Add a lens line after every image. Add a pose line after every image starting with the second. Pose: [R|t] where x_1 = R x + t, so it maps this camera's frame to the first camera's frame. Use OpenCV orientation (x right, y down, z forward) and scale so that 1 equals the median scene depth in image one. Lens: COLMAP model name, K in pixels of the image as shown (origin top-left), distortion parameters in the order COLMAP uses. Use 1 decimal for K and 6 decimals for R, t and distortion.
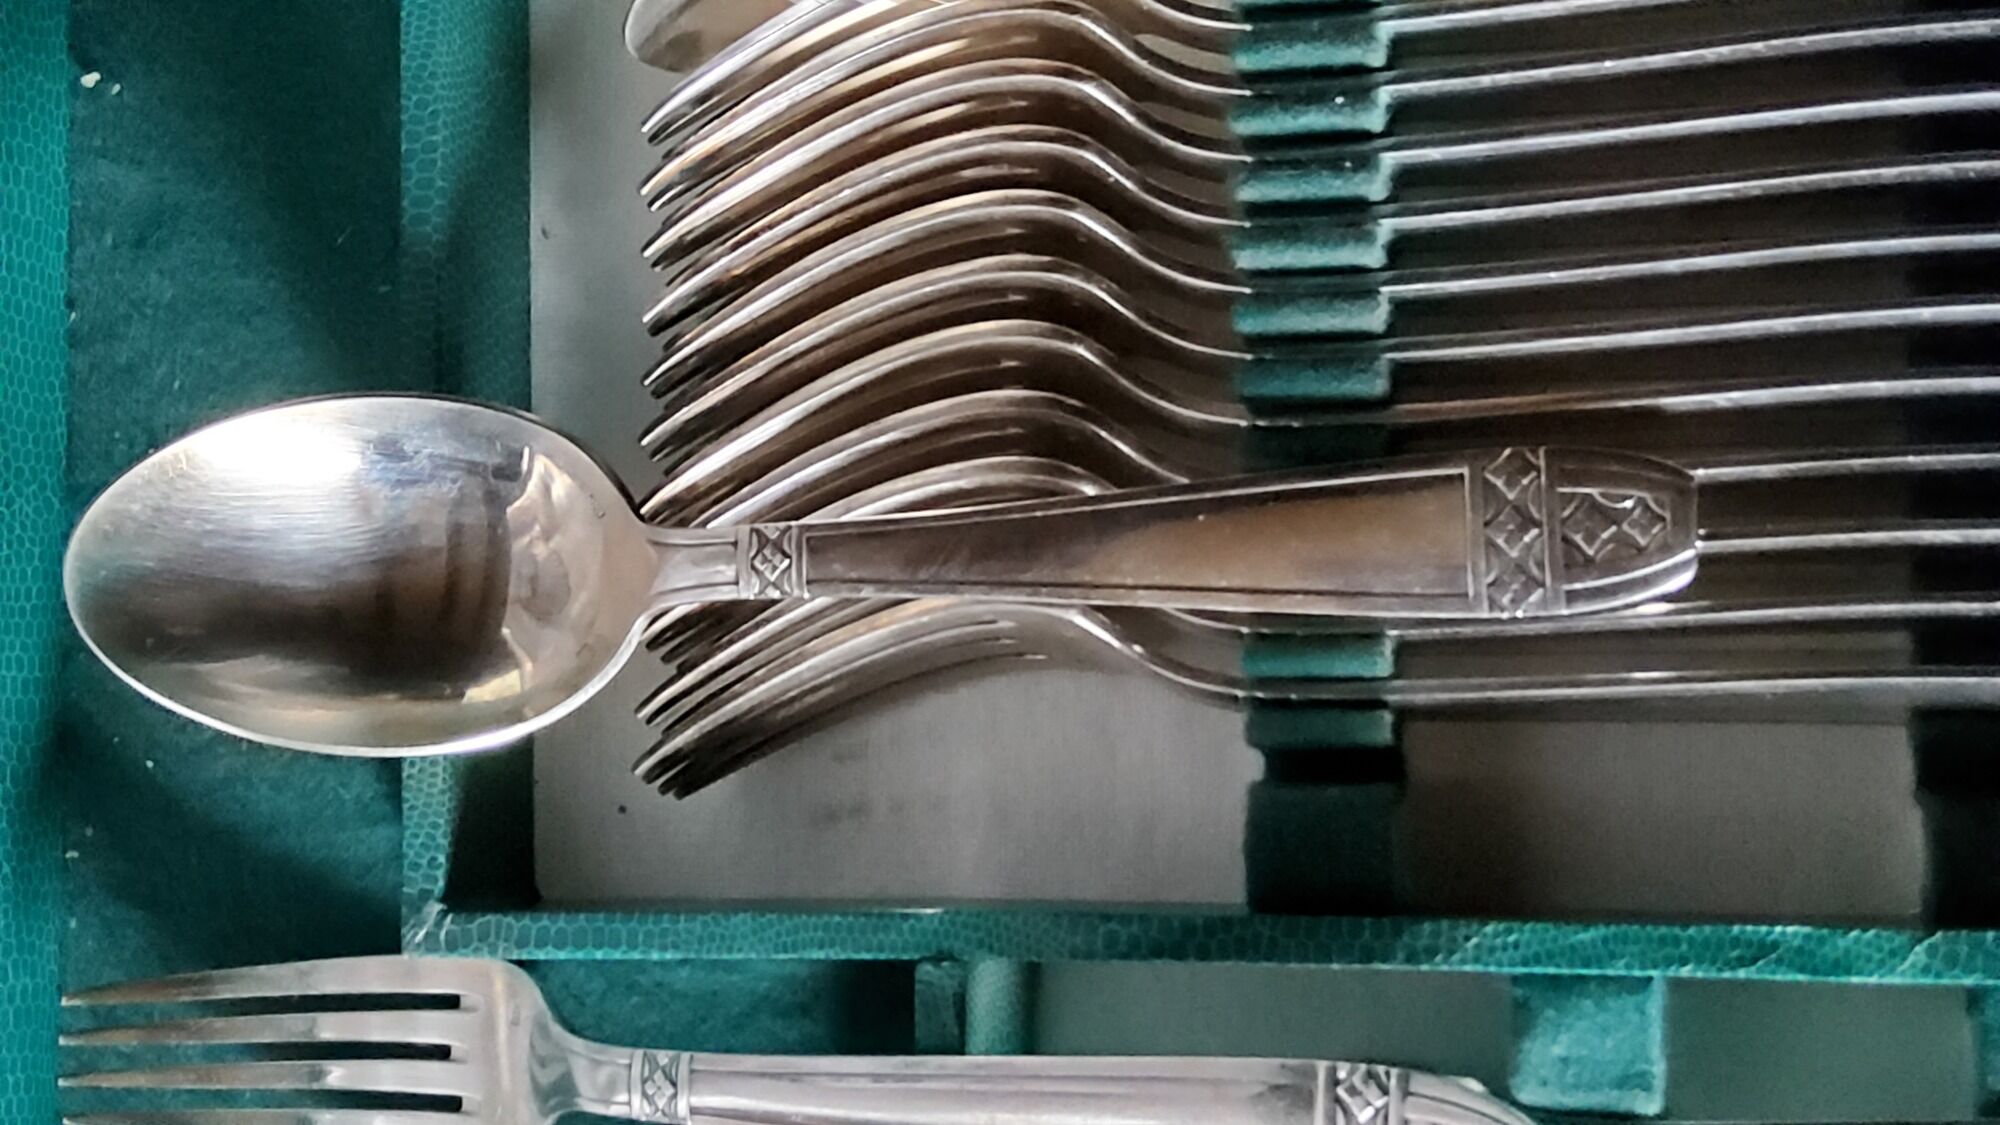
lens RADIAL K [[3016.7, 0, 984.1], [0, 3016.7, 553.5], [0, 0, 1]] dist [0.192812, -0.575497]
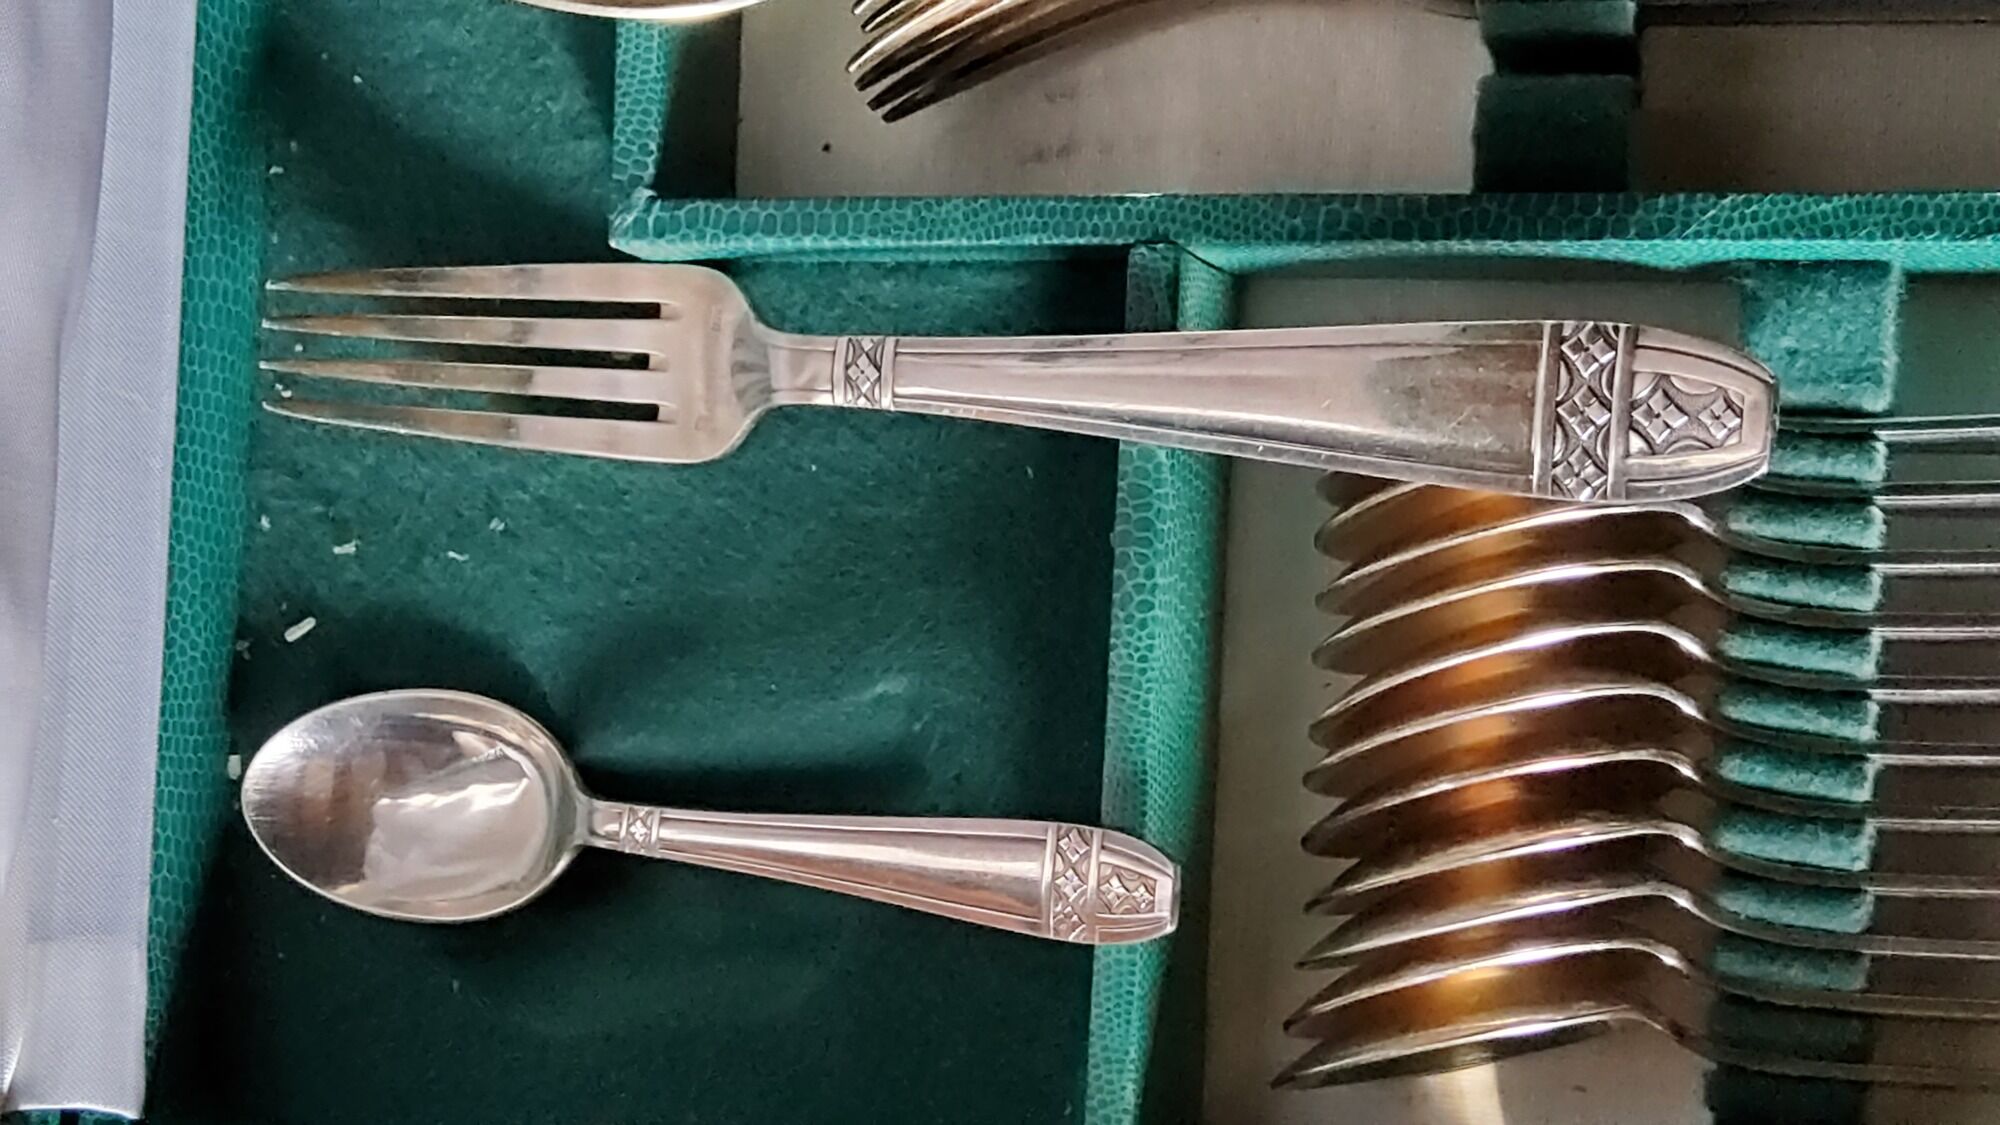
lens RADIAL K [[3016.7, 0, 984.1], [0, 3016.7, 553.5], [0, 0, 1]] dist [0.192812, -0.575497]
pose [[0.998293, 0.051245, -0.028020, -0.036994], [-0.050897, 0.998619, 0.013002, 0.223202], [0.028648, -0.011554, 0.999523, 0.010341]]
